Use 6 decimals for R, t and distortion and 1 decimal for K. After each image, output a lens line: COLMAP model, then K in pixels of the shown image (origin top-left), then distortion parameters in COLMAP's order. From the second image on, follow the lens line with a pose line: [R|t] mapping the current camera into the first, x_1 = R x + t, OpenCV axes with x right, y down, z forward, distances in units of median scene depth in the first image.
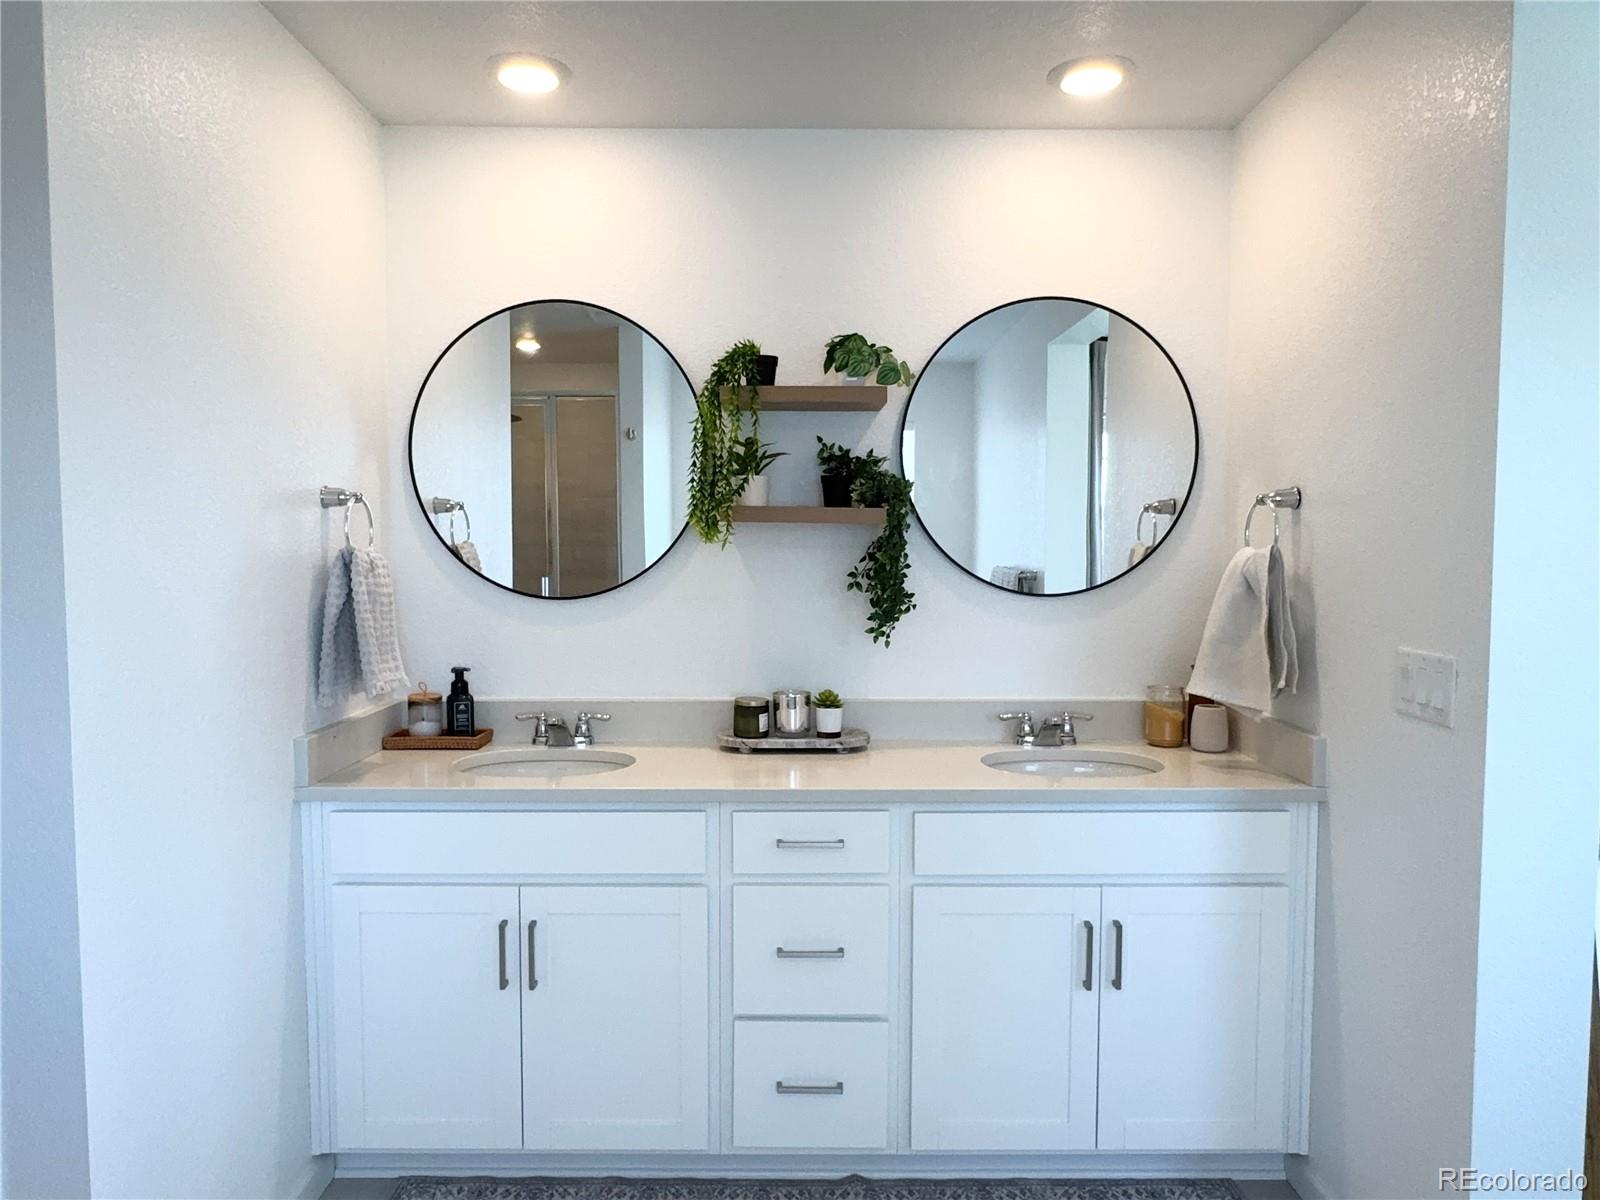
lens RADIAL K [[1064.7, 0, 792.1], [0, 1064.7, 594.5], [0, 0, 1]] dist [-0.006767, 0.002595]
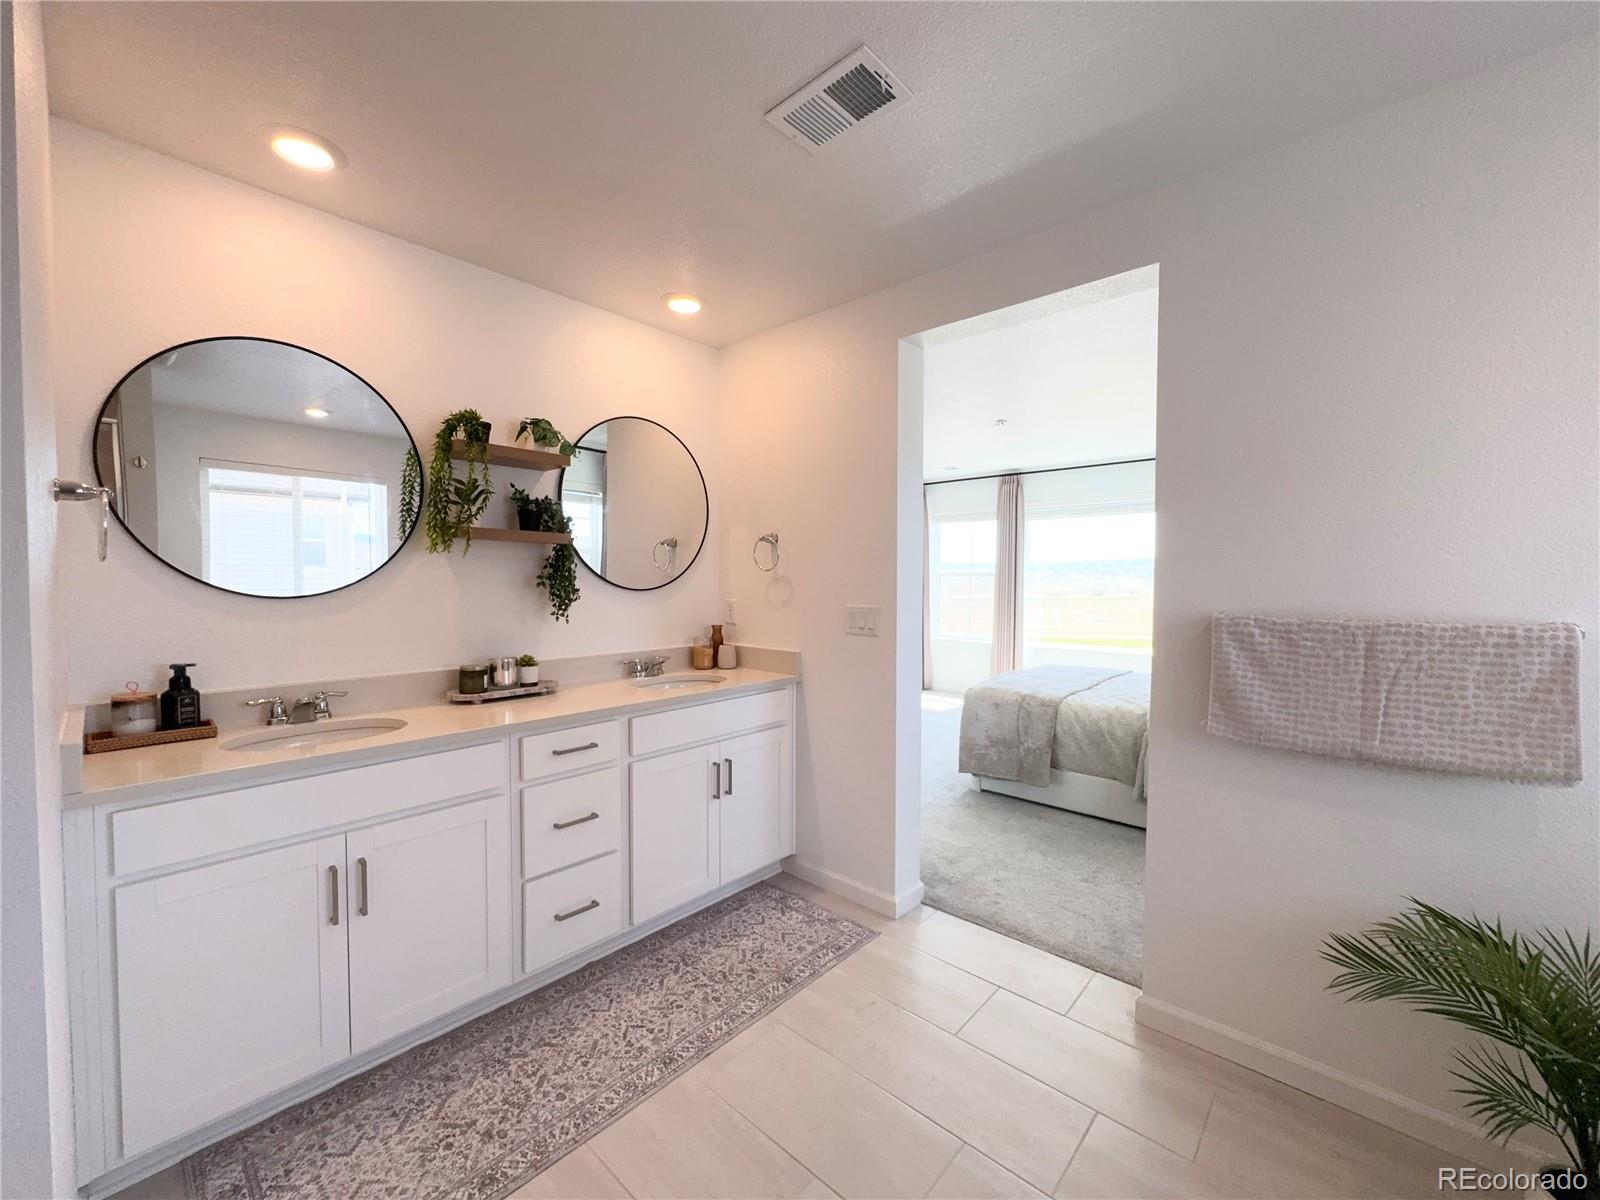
lens RADIAL K [[641.7, 0, 800.2], [0, 641.7, 600.5], [0, 0, 1]] dist [-0.003485, 0.001639]
pose [[0.672021, -0.023764, 0.740151, -0.372223], [0.036036, 0.999350, -0.000632, 0.028649], [-0.739655, 0.027096, 0.672441, 0.116715]]
